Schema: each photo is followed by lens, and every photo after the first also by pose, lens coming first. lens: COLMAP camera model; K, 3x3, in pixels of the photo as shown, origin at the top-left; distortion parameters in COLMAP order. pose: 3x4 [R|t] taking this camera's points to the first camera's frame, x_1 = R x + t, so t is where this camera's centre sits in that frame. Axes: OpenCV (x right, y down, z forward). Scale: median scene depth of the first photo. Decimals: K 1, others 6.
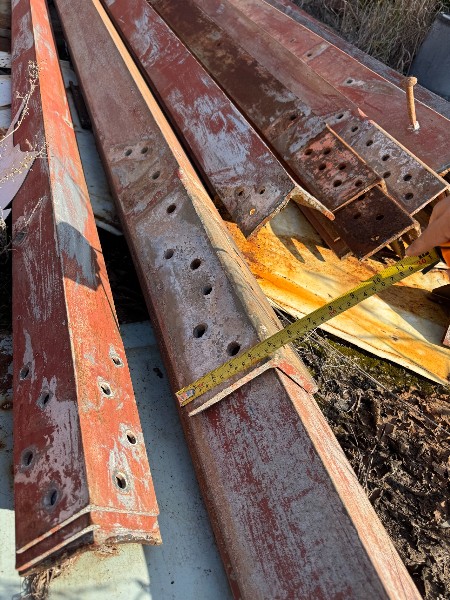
lens RADIAL K [[437.1, 0, 234.0], [0, 437.1, 304.4], [0, 0, 1]] dist [0.000987, -0.009718]
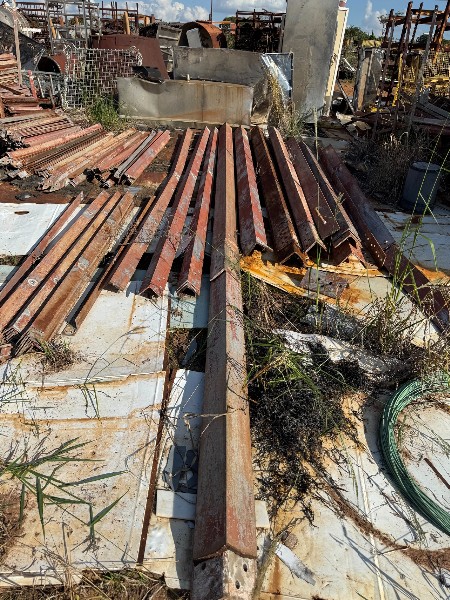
lens RADIAL K [[433.7, 0, 231.9], [0, 433.7, 297.2], [0, 0, 1]] dist [0.041316, -0.061794]
pose [[0.923624, -0.000799, -0.383298, 1.414906], [-0.092634, 0.969890, -0.225240, 1.065242], [0.371937, 0.243543, 0.895740, -2.309978]]
